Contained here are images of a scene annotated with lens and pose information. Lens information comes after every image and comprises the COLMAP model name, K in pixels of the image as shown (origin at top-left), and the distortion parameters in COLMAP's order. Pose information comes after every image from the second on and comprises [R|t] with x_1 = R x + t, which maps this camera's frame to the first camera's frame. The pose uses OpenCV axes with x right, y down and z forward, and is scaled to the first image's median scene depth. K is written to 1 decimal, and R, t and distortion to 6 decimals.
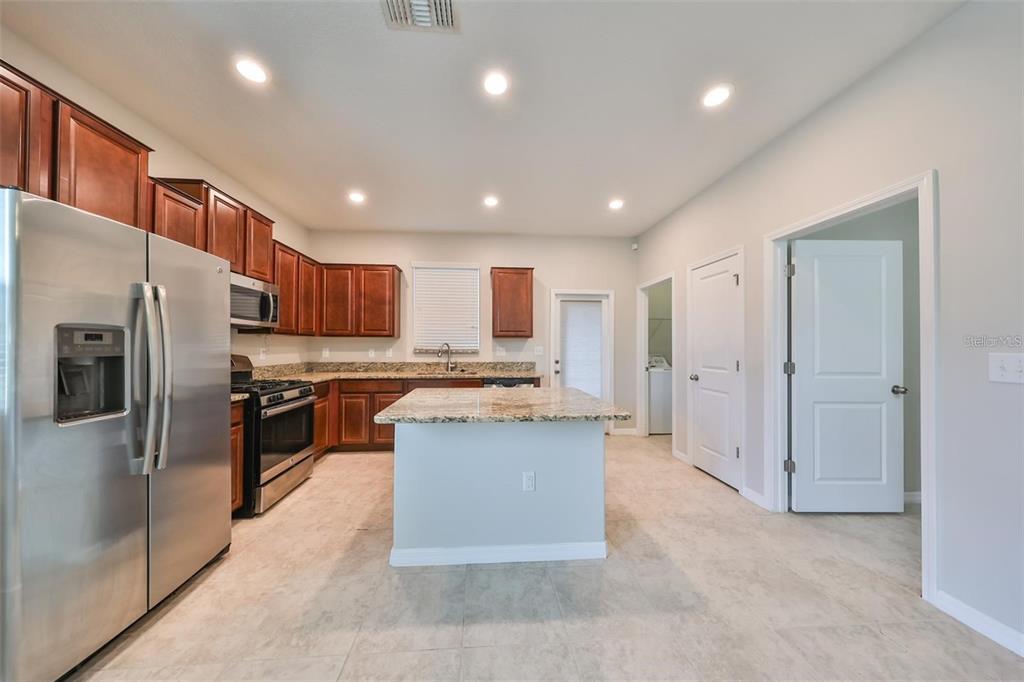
lens RADIAL K [[322.5, 0, 501.9], [0, 322.5, 342.2], [0, 0, 1]] dist [-0.000319, 0.000495]
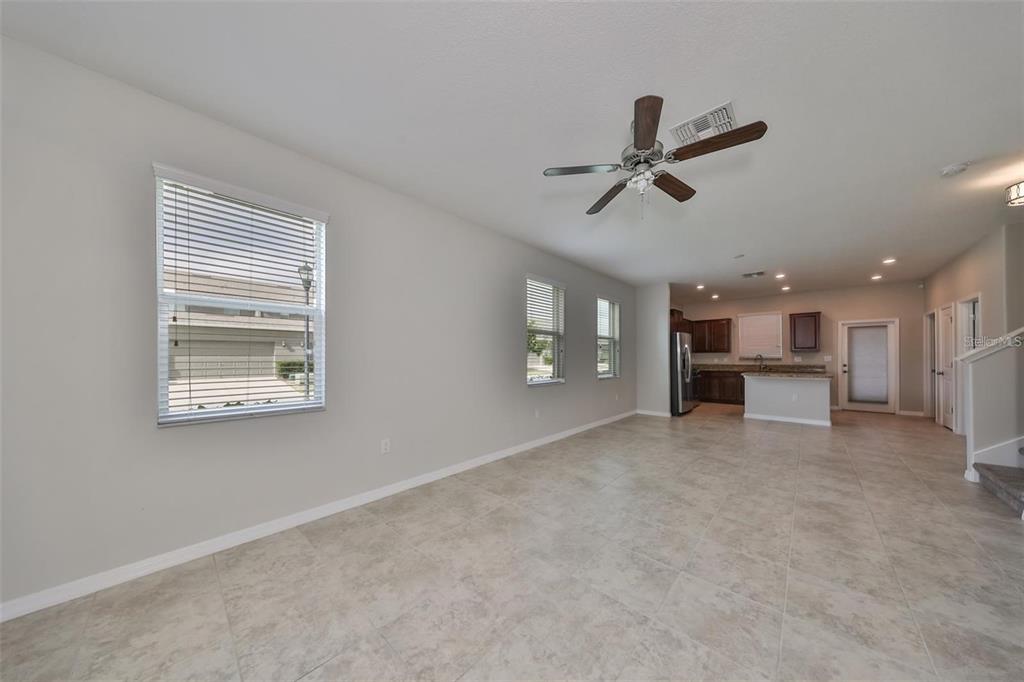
lens RADIAL K [[322.5, 0, 513.1], [0, 322.5, 357.8], [0, 0, 1]] dist [-0.000319, 0.000495]
pose [[0.694655, -0.004087, -0.719331, 0.261704], [0.015402, 0.999839, 0.009193, -0.025185], [0.719178, -0.017465, 0.694607, -1.927482]]
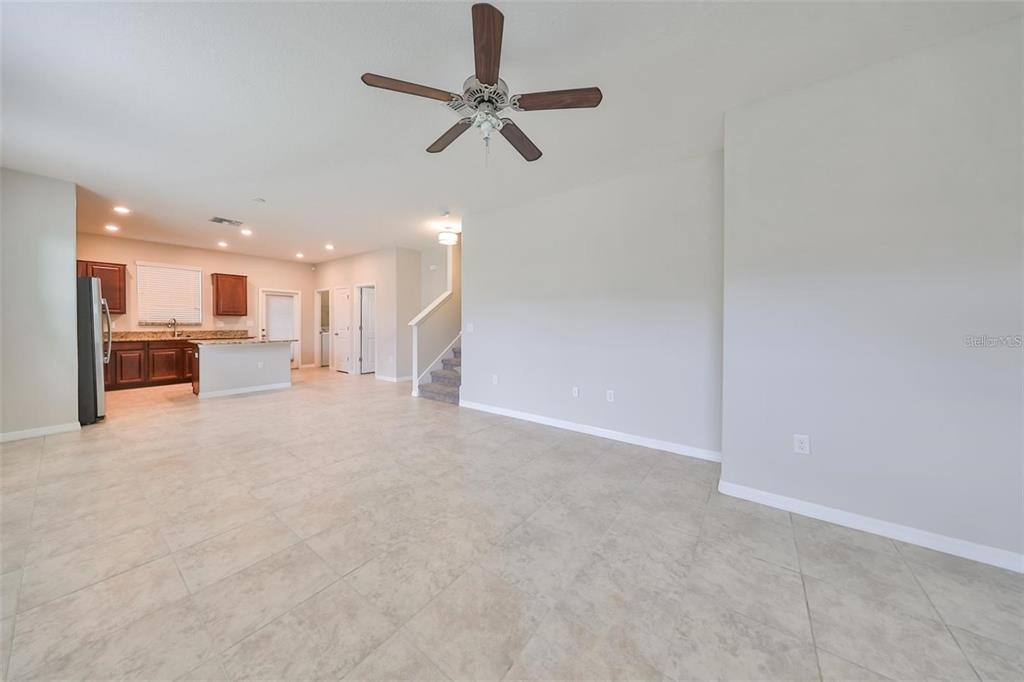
lens RADIAL K [[322.5, 0, 520.1], [0, 322.5, 326.9], [0, 0, 1]] dist [-0.000319, 0.000495]
pose [[0.628018, -0.009587, 0.778140, -0.451883], [-0.015935, 0.999556, 0.025176, -0.029324], [-0.778035, -0.028211, 0.627587, -1.694636]]
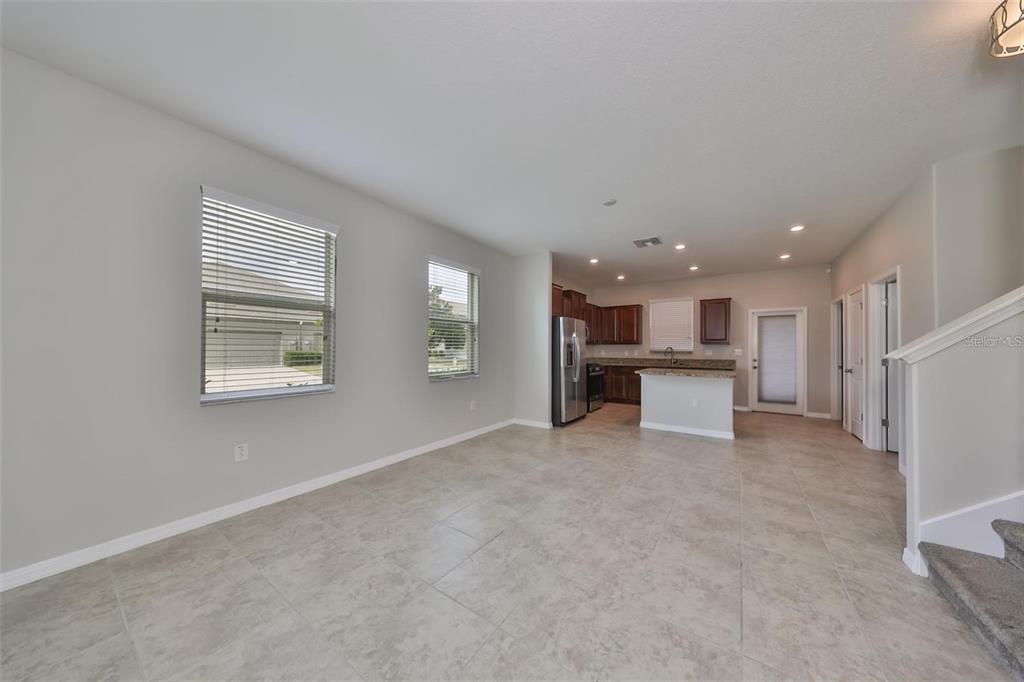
lens RADIAL K [[322.5, 0, 527.6], [0, 322.5, 347.6], [0, 0, 1]] dist [-0.000319, 0.000495]
pose [[0.801163, -0.001714, -0.598443, 0.320756], [0.007508, 0.999946, 0.007188, -0.016343], [0.598399, -0.010252, 0.801133, -1.071206]]
